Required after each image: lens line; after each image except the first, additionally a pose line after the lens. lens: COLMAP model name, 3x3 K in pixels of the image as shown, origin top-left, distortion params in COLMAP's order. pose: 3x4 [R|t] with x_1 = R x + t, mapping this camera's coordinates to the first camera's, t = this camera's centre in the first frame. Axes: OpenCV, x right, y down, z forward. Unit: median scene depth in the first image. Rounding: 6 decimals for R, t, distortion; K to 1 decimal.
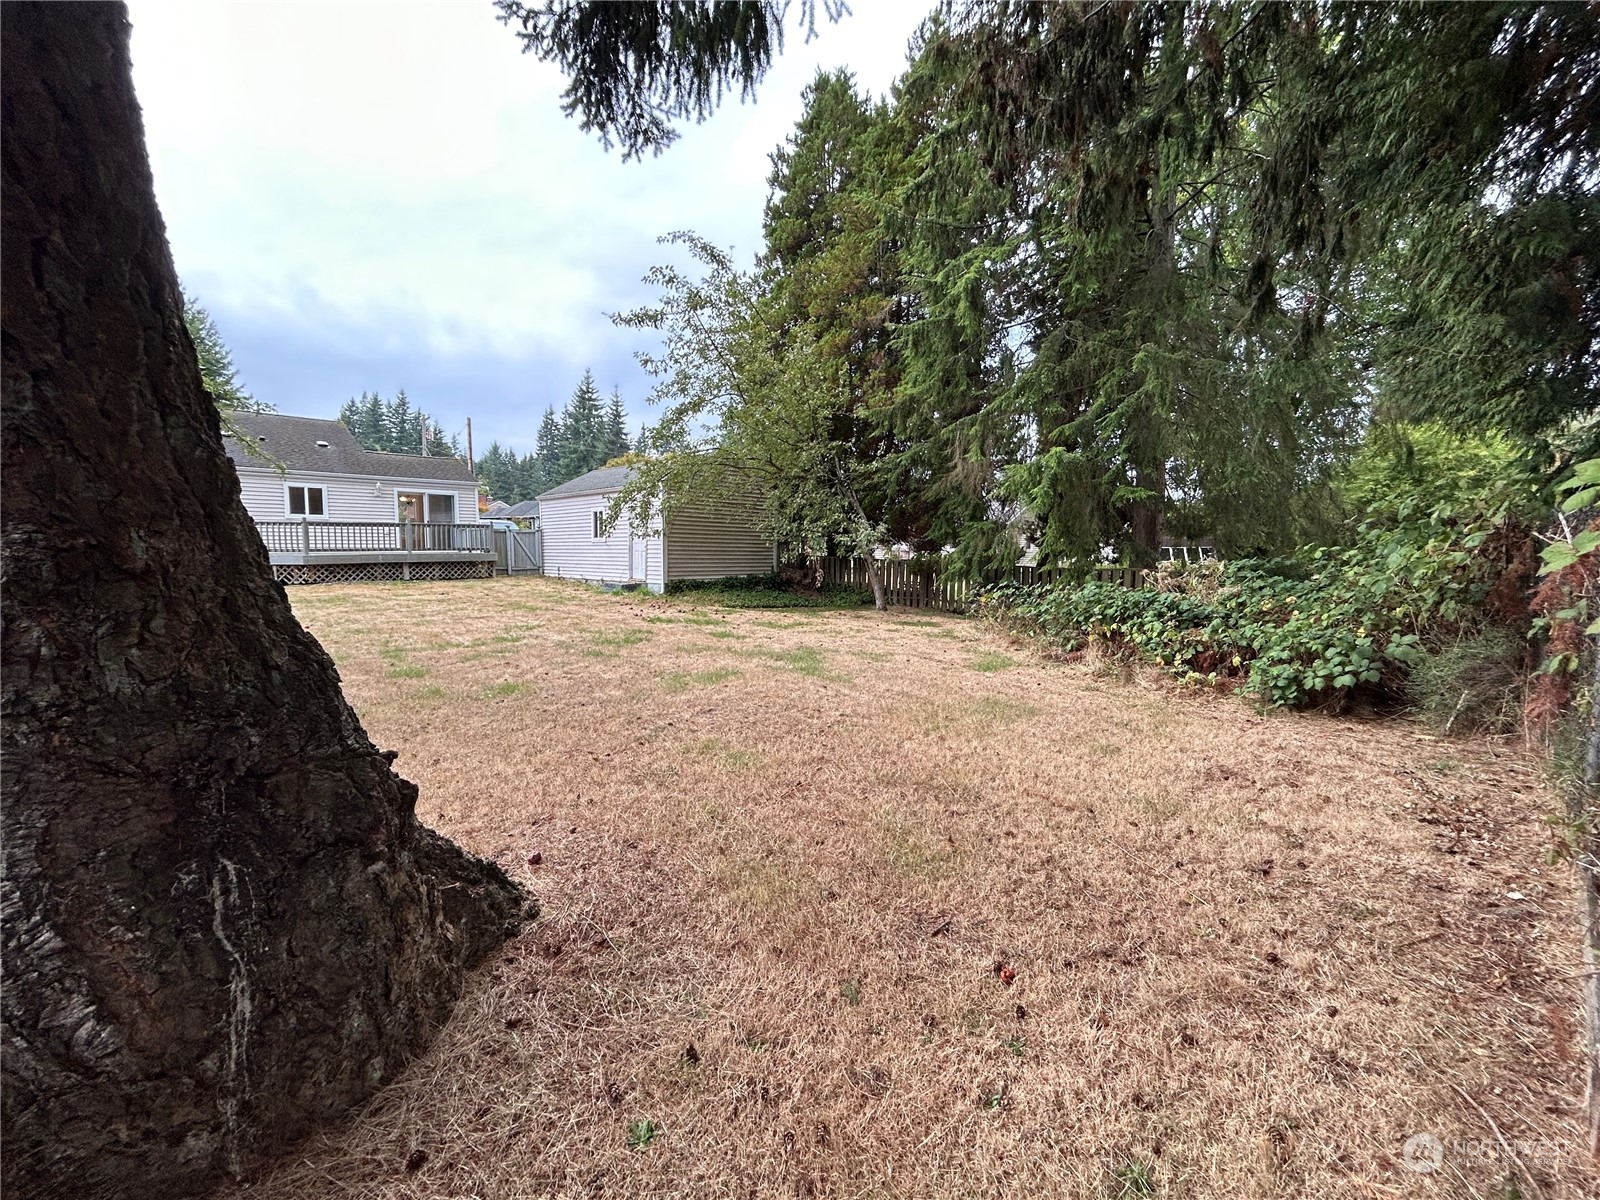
lens RADIAL K [[650.1, 0, 796.7], [0, 650.1, 602.1], [0, 0, 1]] dist [-0.004030, 0.001135]
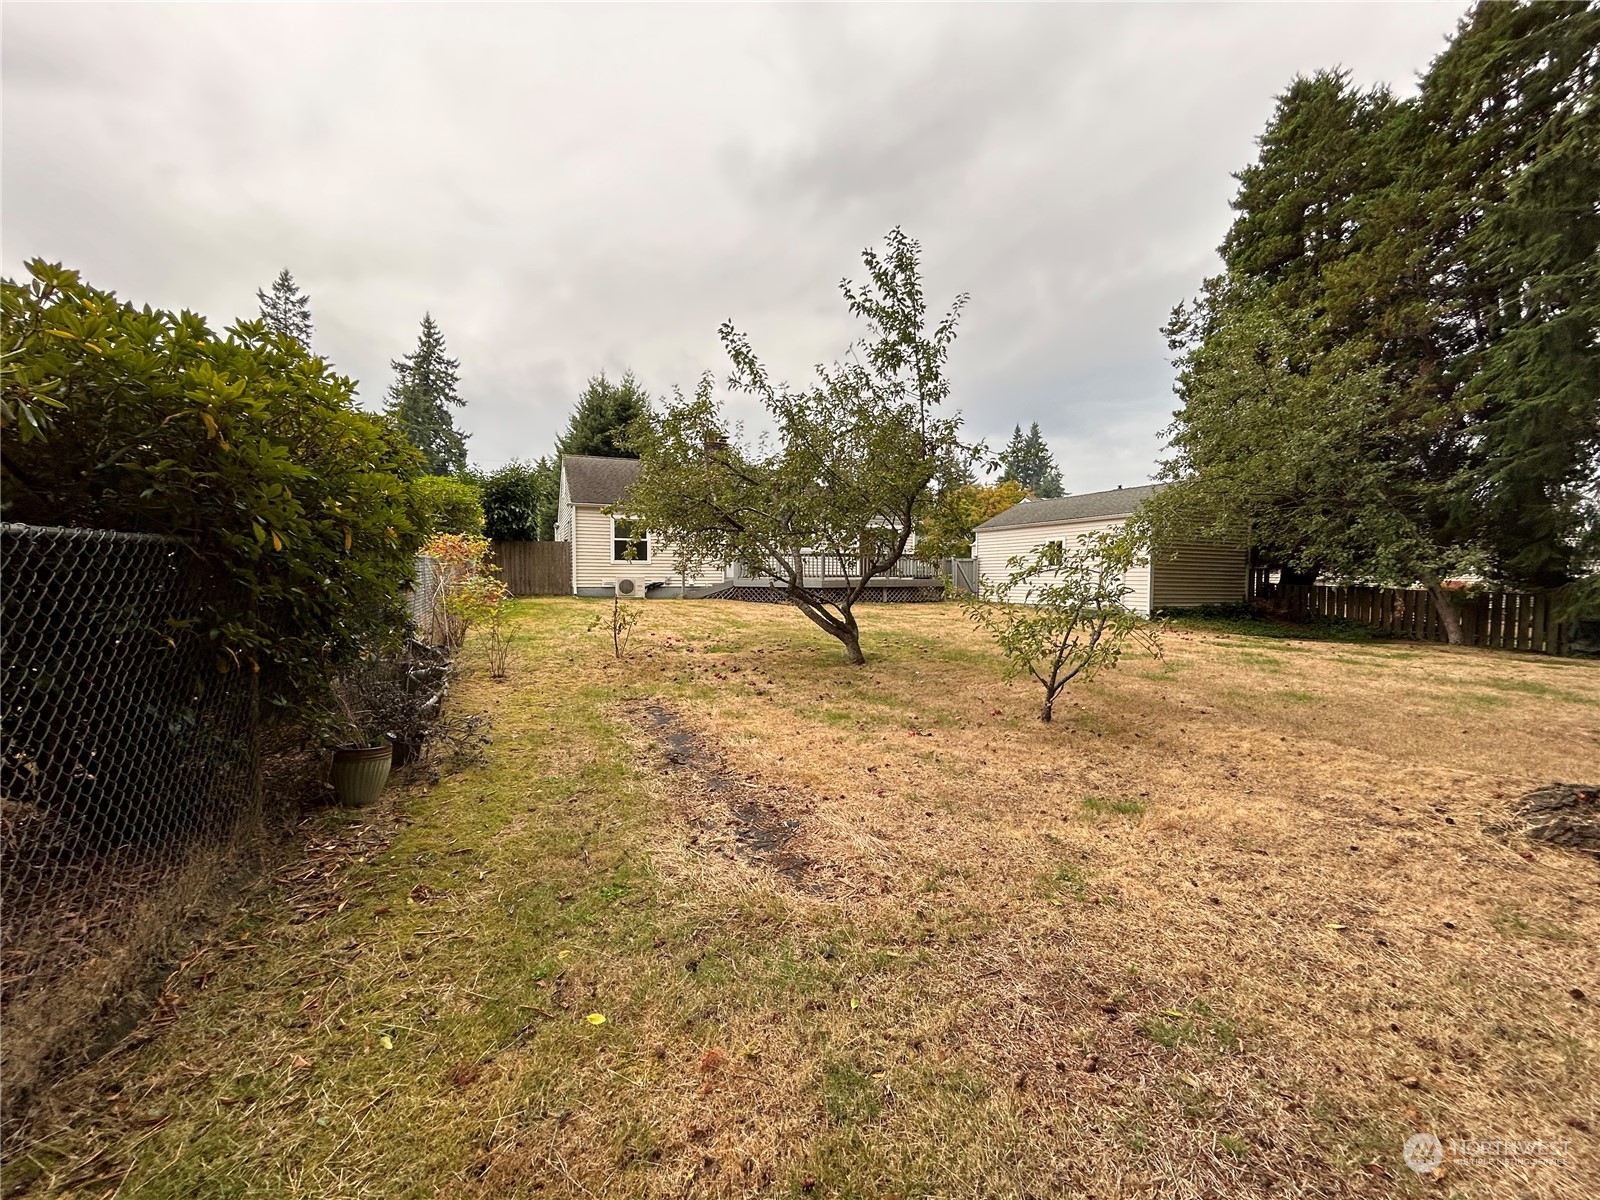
lens RADIAL K [[650.1, 0, 798.4], [0, 650.1, 599.3], [0, 0, 1]] dist [-0.004030, 0.001135]
pose [[0.922103, 0.016598, -0.386588, -0.273872], [-0.034988, 0.998563, -0.040582, 0.013183], [0.385359, 0.050947, 0.921359, -0.131733]]
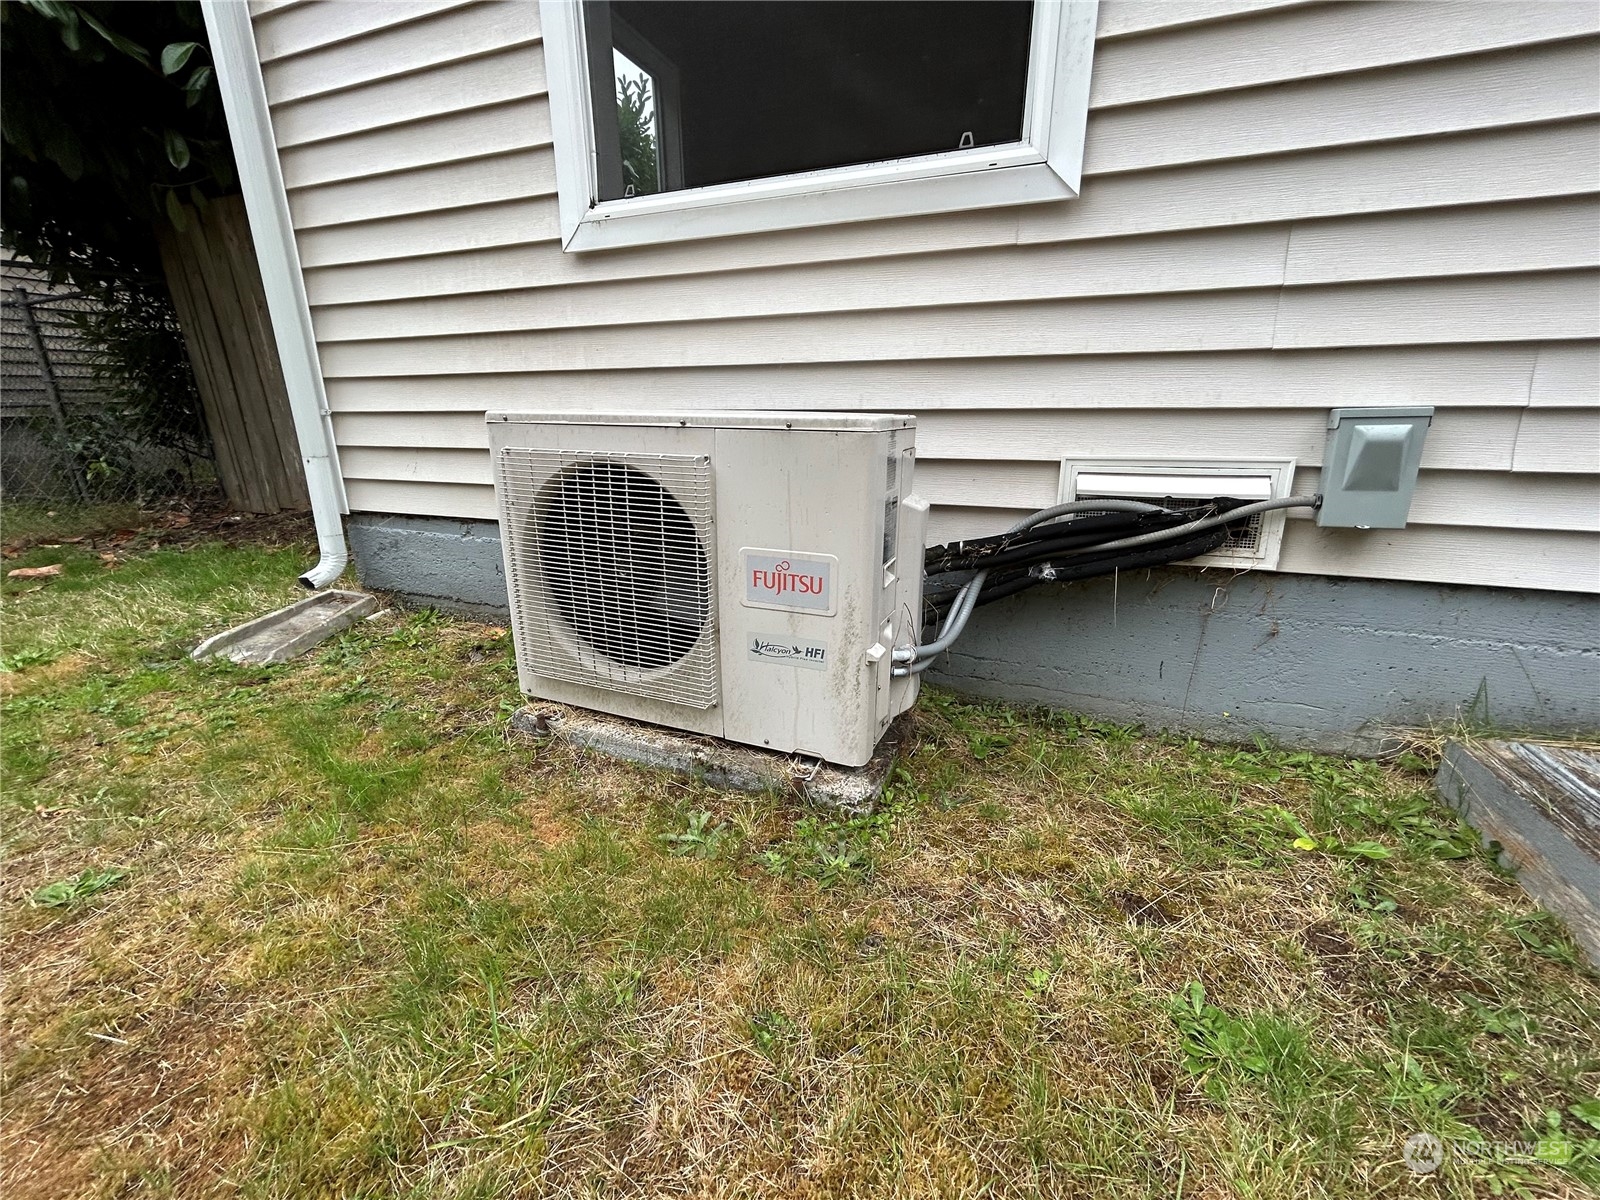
lens RADIAL K [[650.1, 0, 807.5], [0, 650.1, 600.2], [0, 0, 1]] dist [-0.004030, 0.001135]
pose [[0.409187, 0.260422, -0.874498, -0.871560], [-0.066851, 0.964386, 0.255910, -0.057397], [0.909998, -0.046254, 0.412024, 0.726102]]
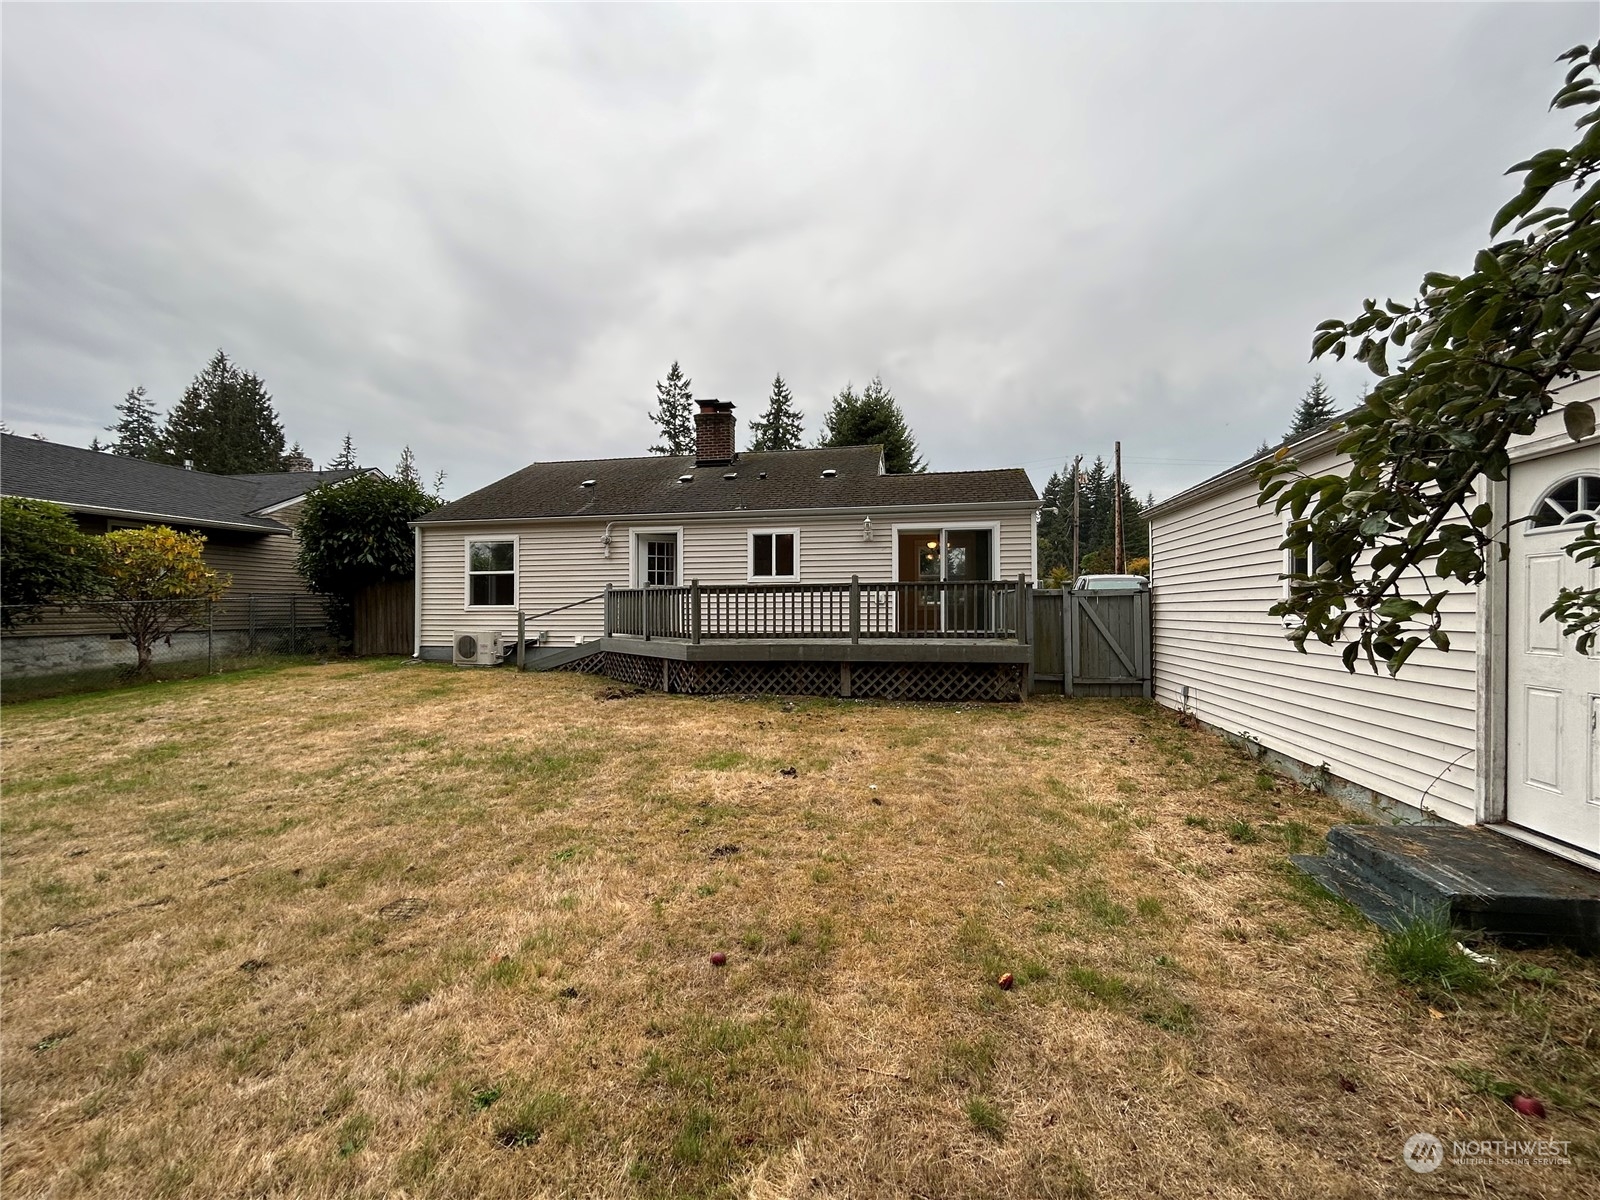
lens RADIAL K [[650.1, 0, 803.8], [0, 650.1, 597.9], [0, 0, 1]] dist [-0.004030, 0.001135]
pose [[0.557835, -0.016612, -0.829786, -0.191756], [-0.064905, 0.995865, -0.063570, -0.071272], [0.827410, 0.089318, 0.554450, 0.648251]]
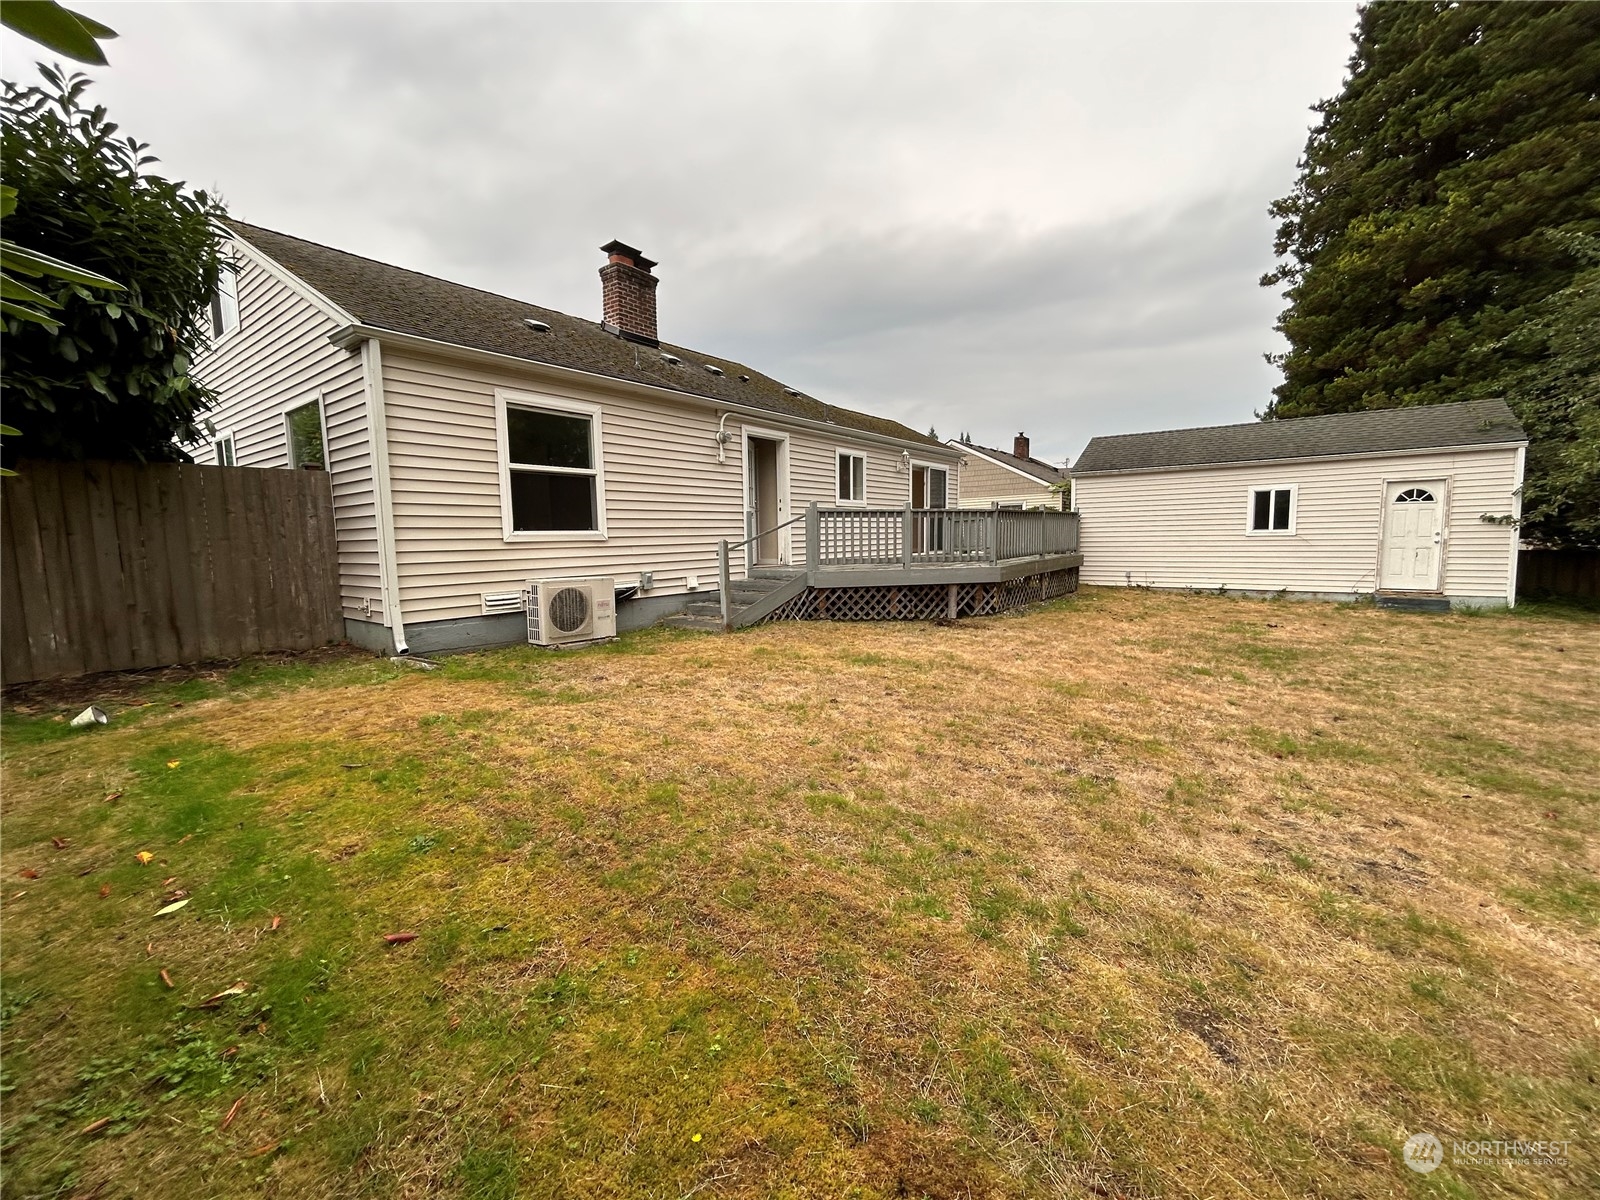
lens RADIAL K [[650.1, 0, 803.0], [0, 650.1, 598.7], [0, 0, 1]] dist [-0.004030, 0.001135]
pose [[0.991315, -0.031086, 0.127786, -0.862173], [0.029422, 0.999456, 0.014887, -0.048489], [-0.128179, -0.010998, 0.991690, 0.370721]]
